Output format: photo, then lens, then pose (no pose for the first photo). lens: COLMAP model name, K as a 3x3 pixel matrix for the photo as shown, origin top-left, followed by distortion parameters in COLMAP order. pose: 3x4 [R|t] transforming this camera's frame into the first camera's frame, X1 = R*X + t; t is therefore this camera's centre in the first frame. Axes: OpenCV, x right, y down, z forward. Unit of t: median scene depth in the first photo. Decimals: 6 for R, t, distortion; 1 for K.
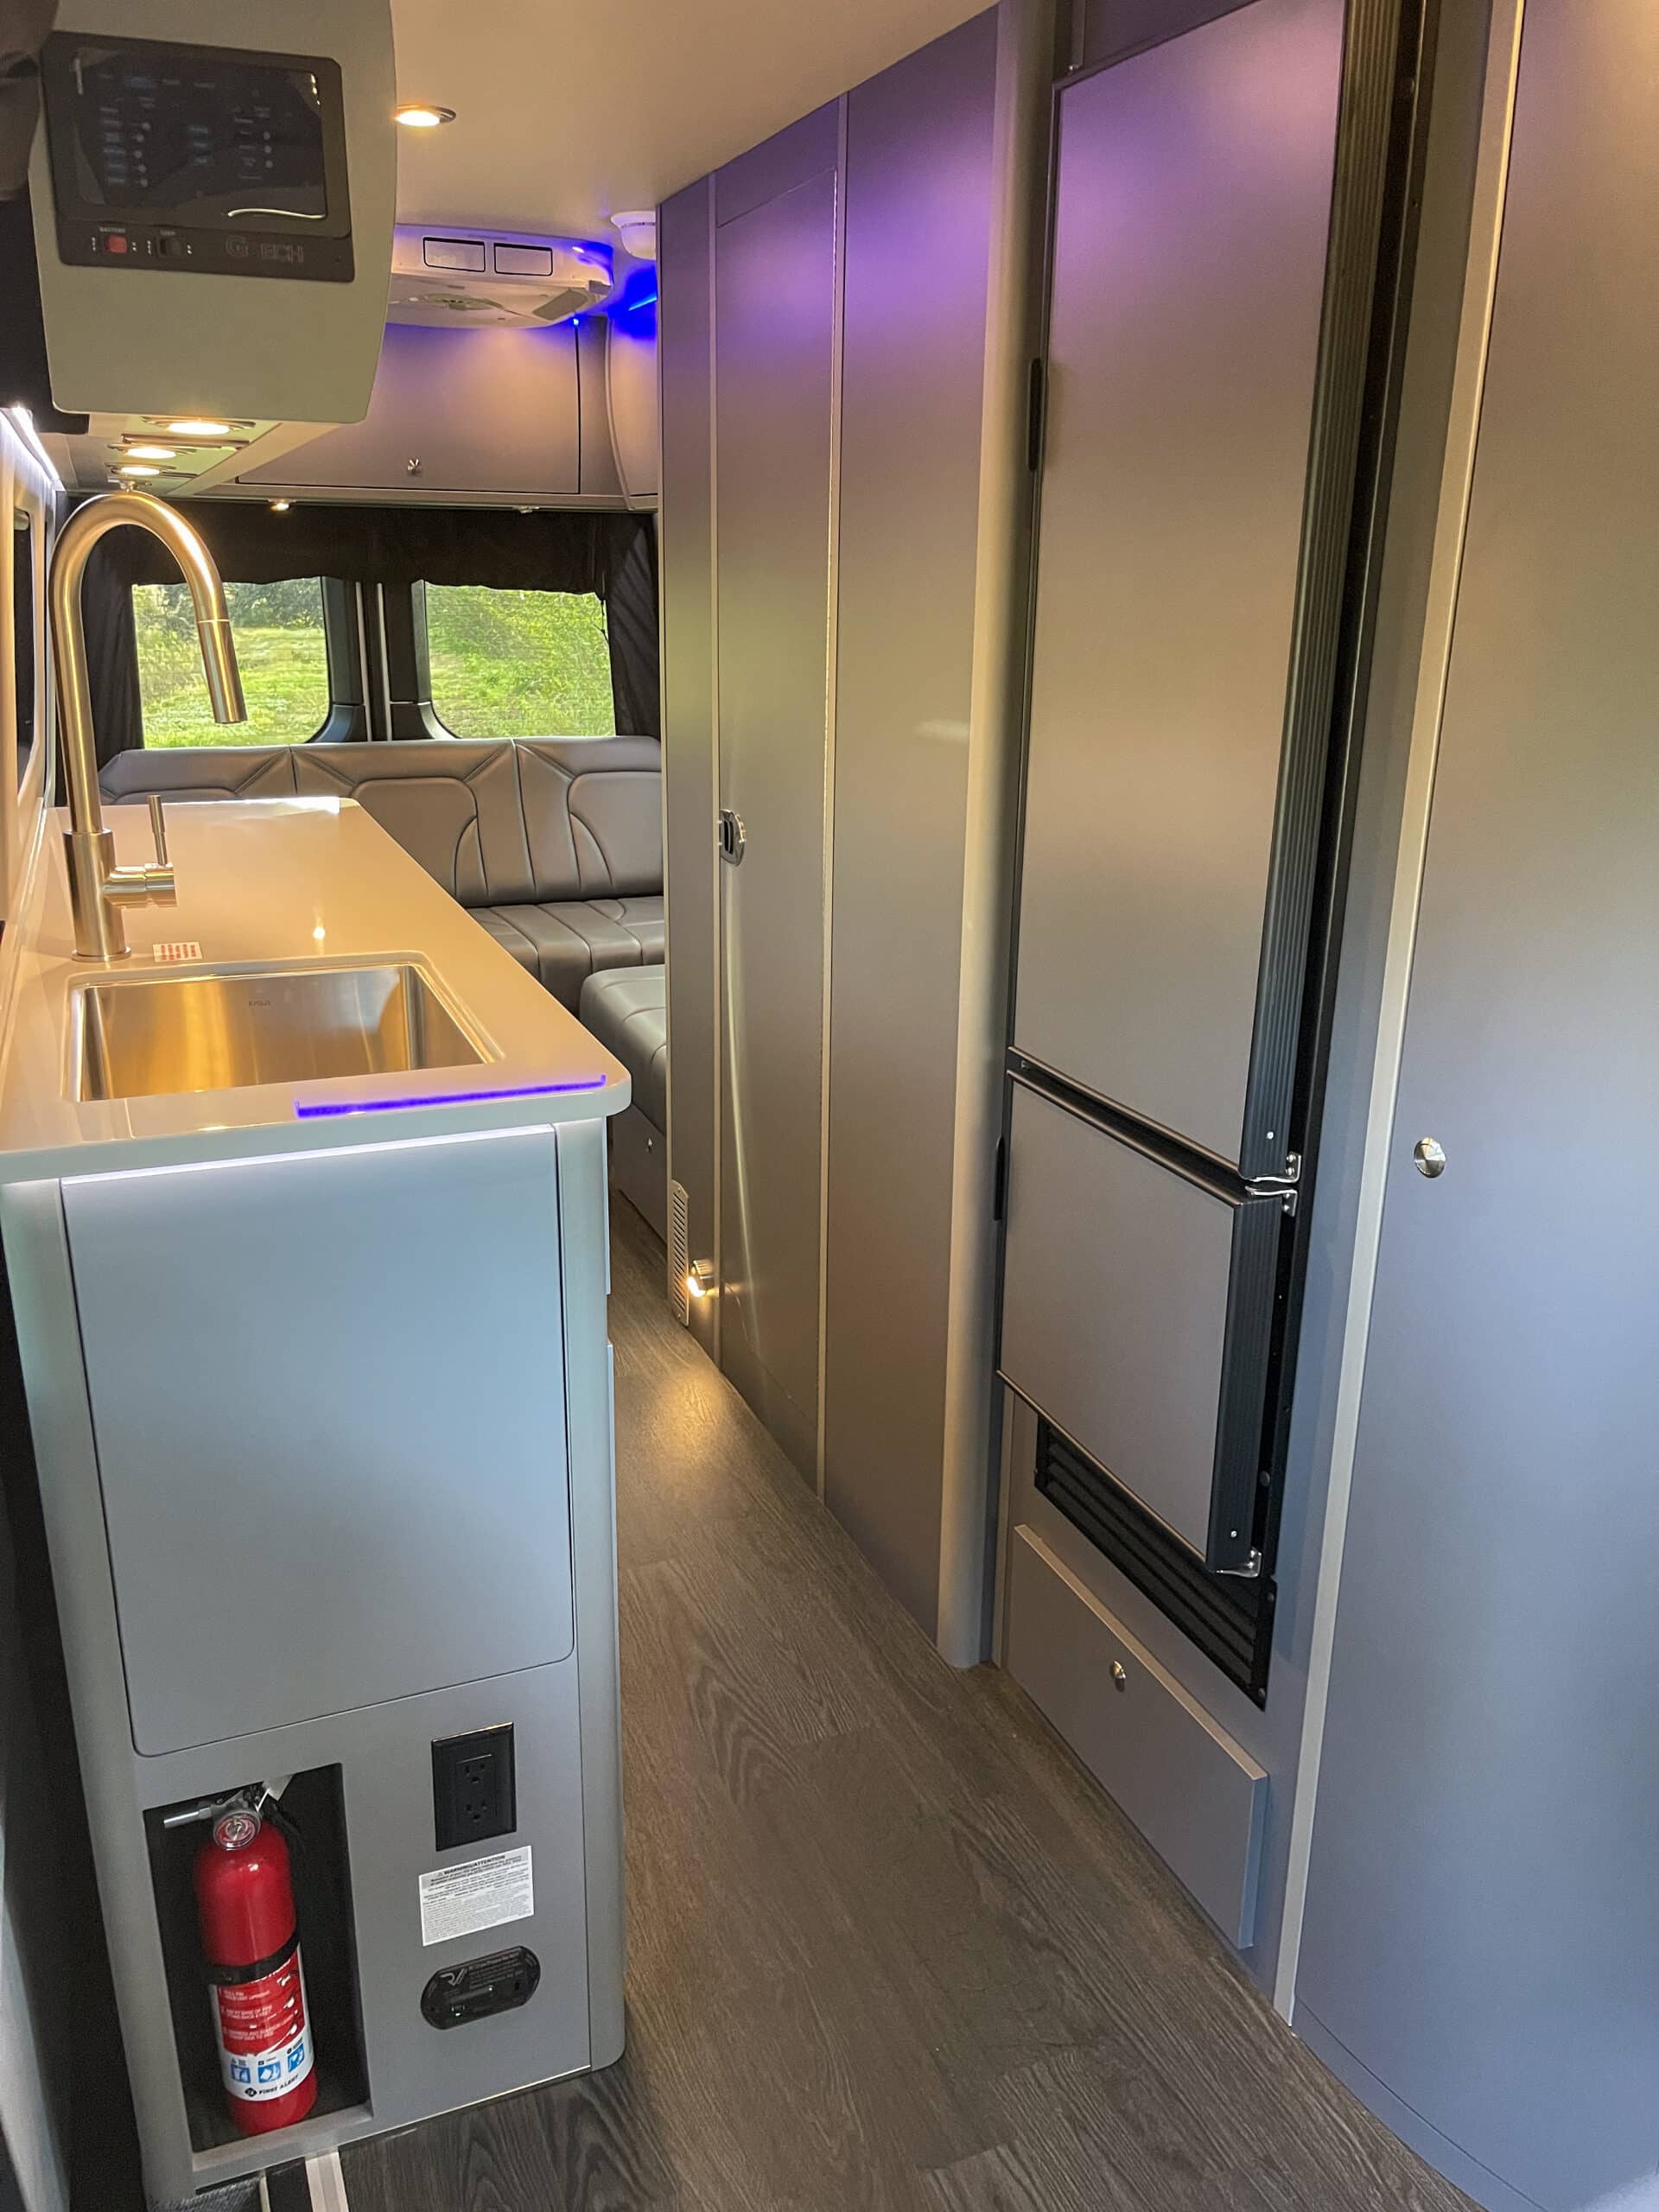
lens RADIAL K [[1672.5, 0, 867.7], [0, 1672.5, 1115.6], [0, 0, 1]] dist [0.038715, -0.074853]
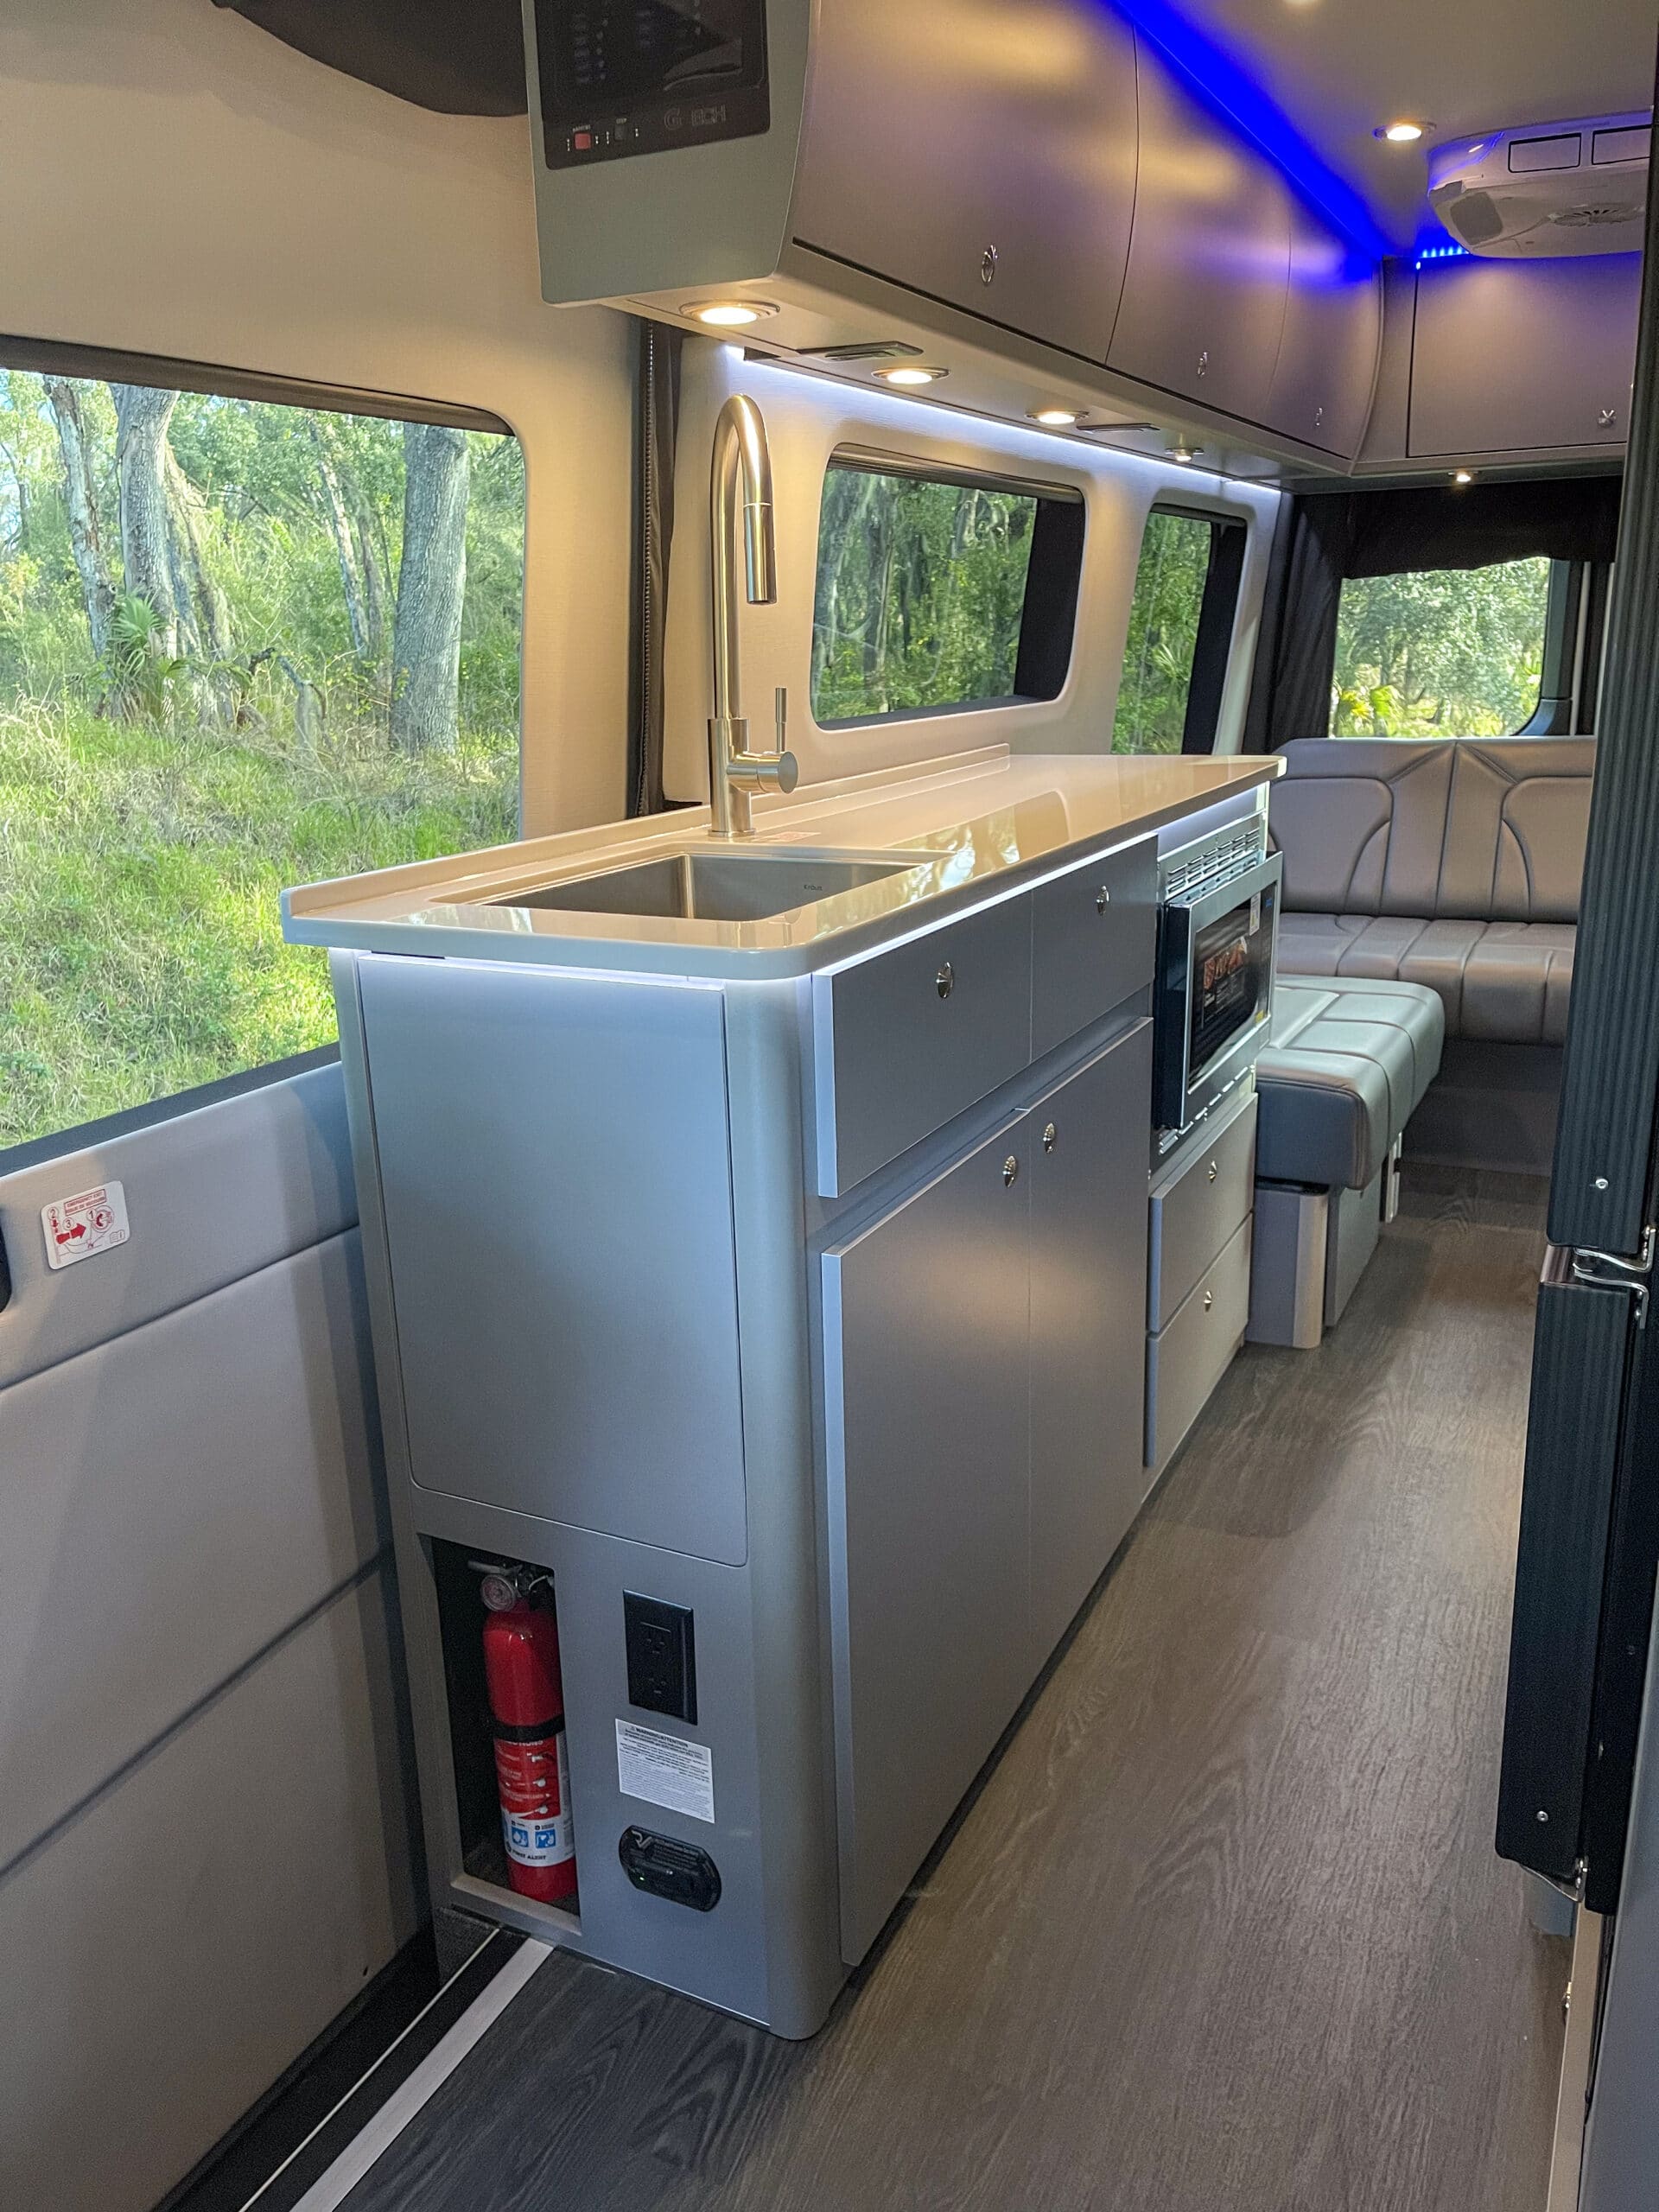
lens RADIAL K [[1672.5, 0, 867.7], [0, 1672.5, 1115.6], [0, 0, 1]] dist [0.038715, -0.074853]
pose [[0.657248, 0.179864, -0.731897, 0.185355], [-0.199565, 0.977976, 0.061128, 0.001199], [0.726773, 0.105884, 0.678668, 0.139383]]
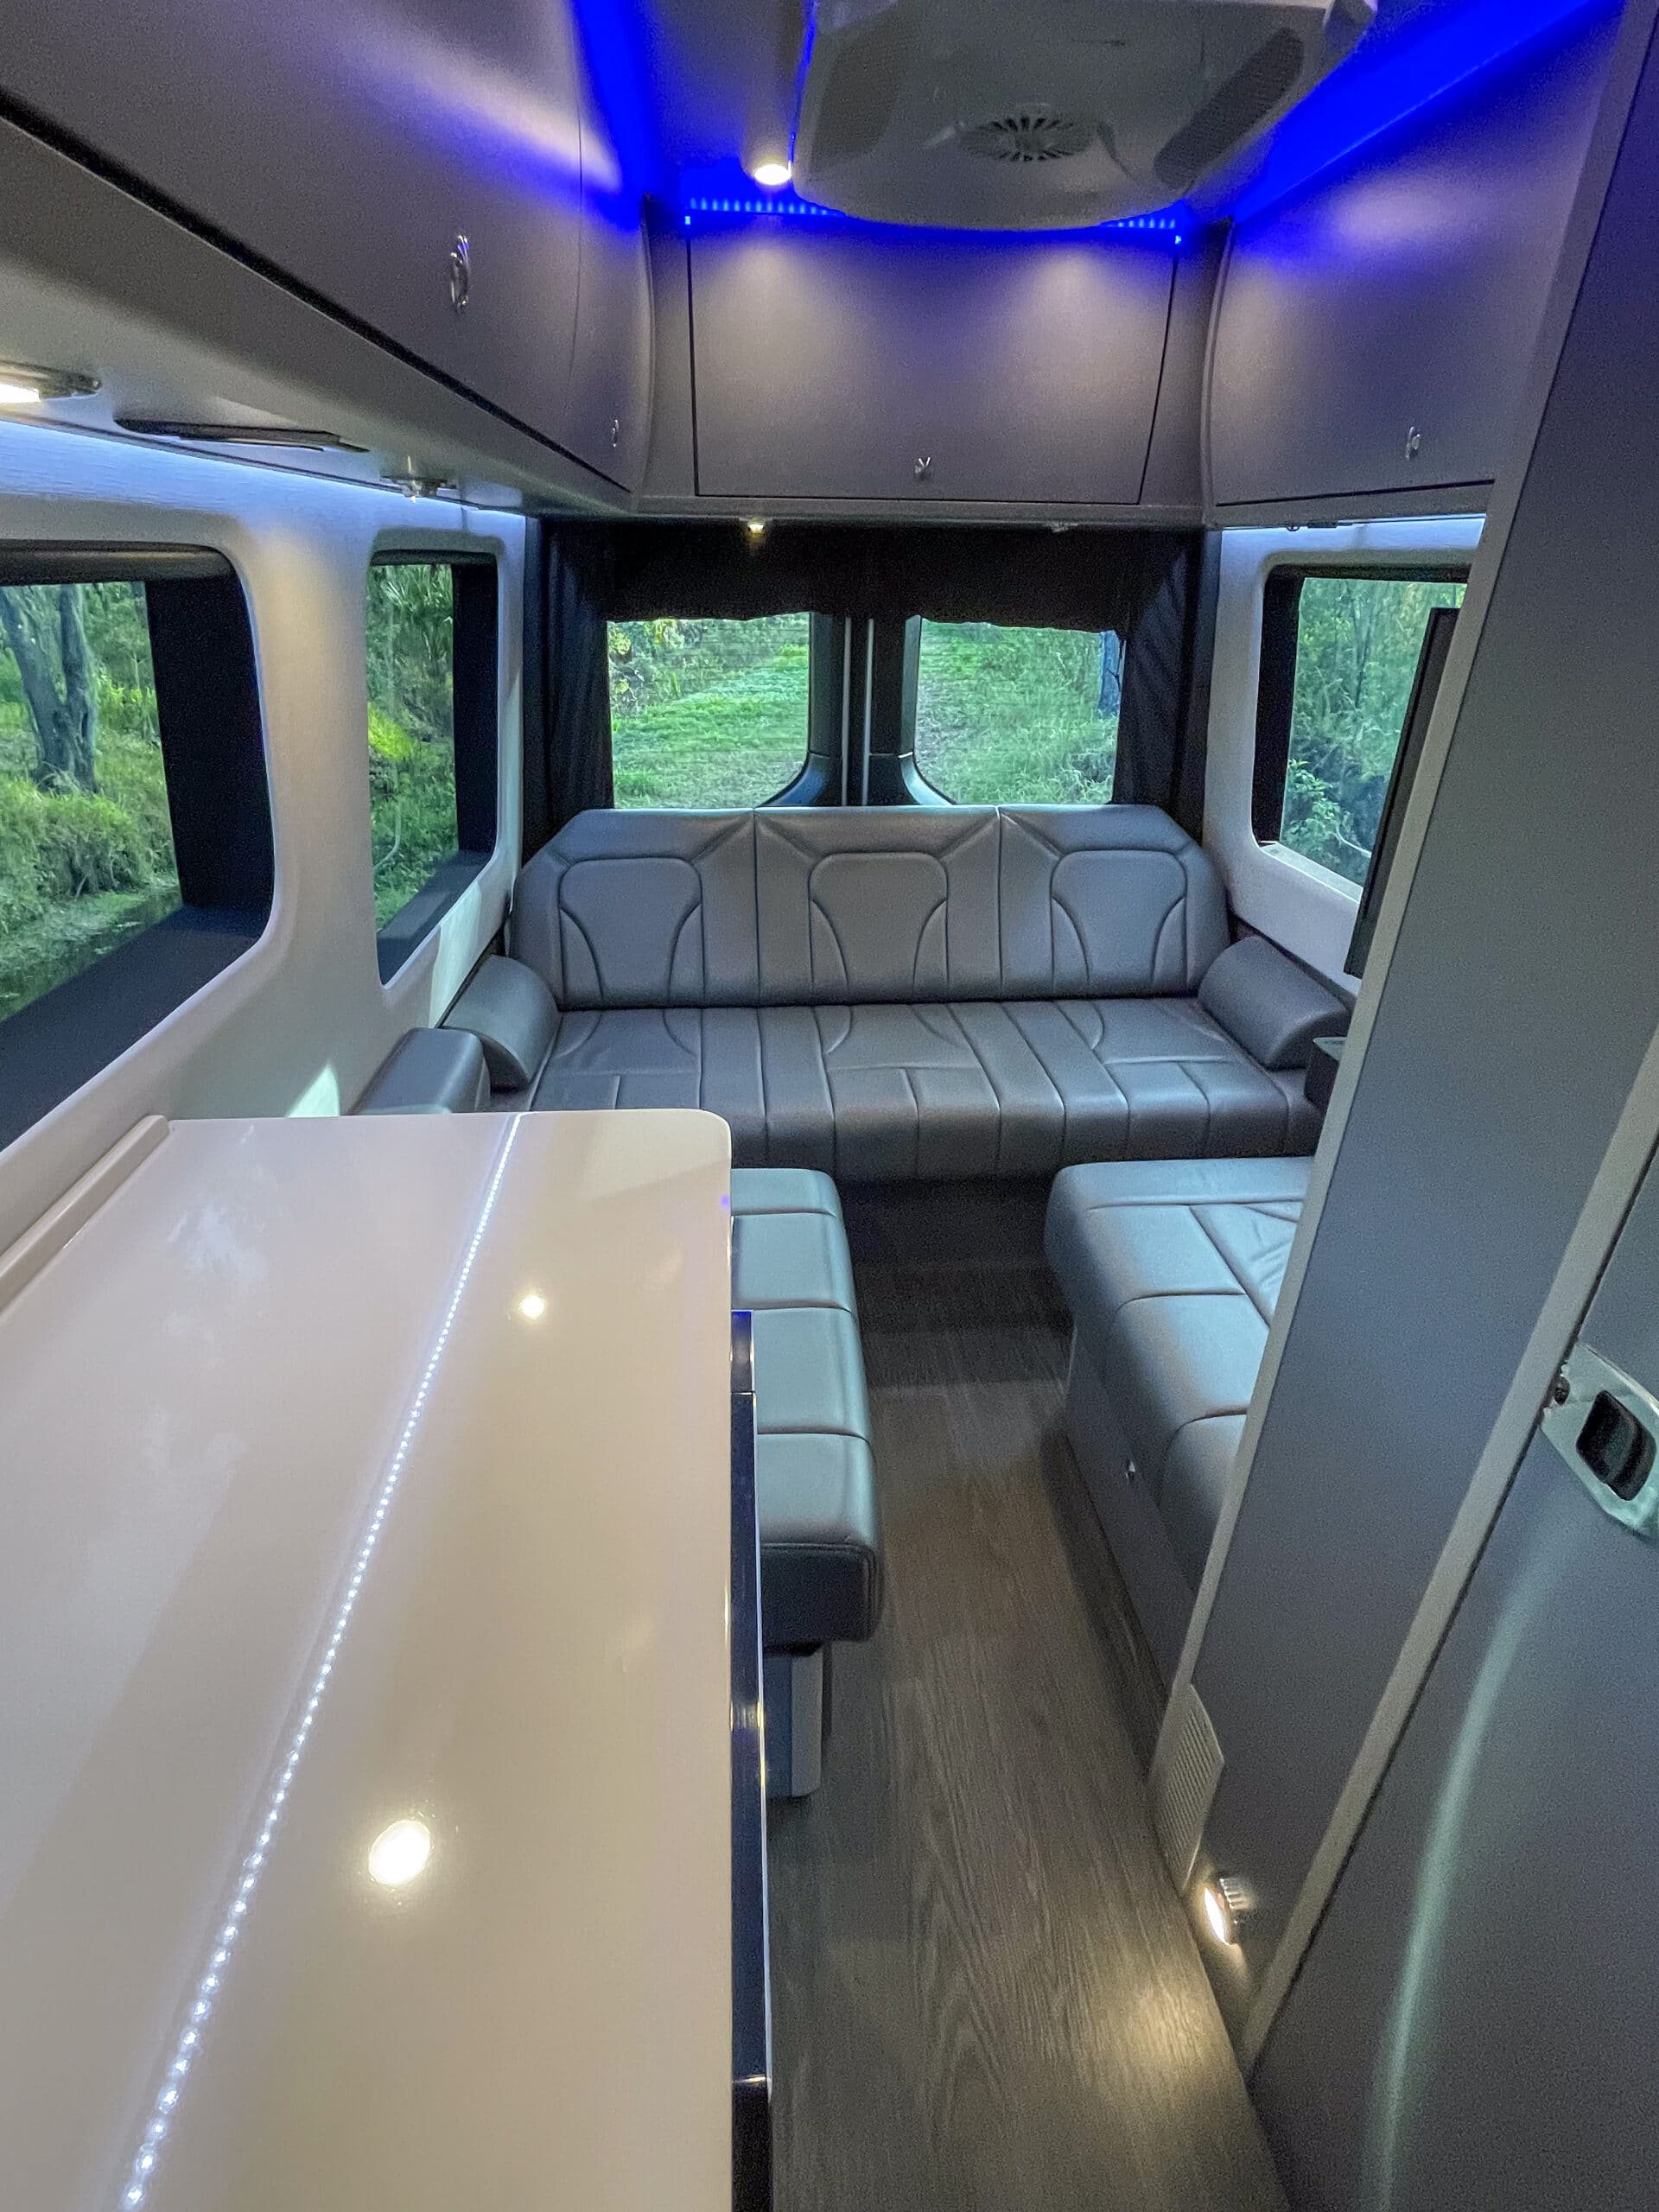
lens RADIAL K [[1064.4, 0, 829.5], [0, 1064.4, 1106.0], [0, 0, 1]] dist [-0.002765, -0.000125]
pose [[0.946264, 0.146723, -0.288195, -0.124194], [-0.101375, 0.980818, 0.166488, -0.171982], [0.307095, -0.128326, 0.942987, 0.476525]]
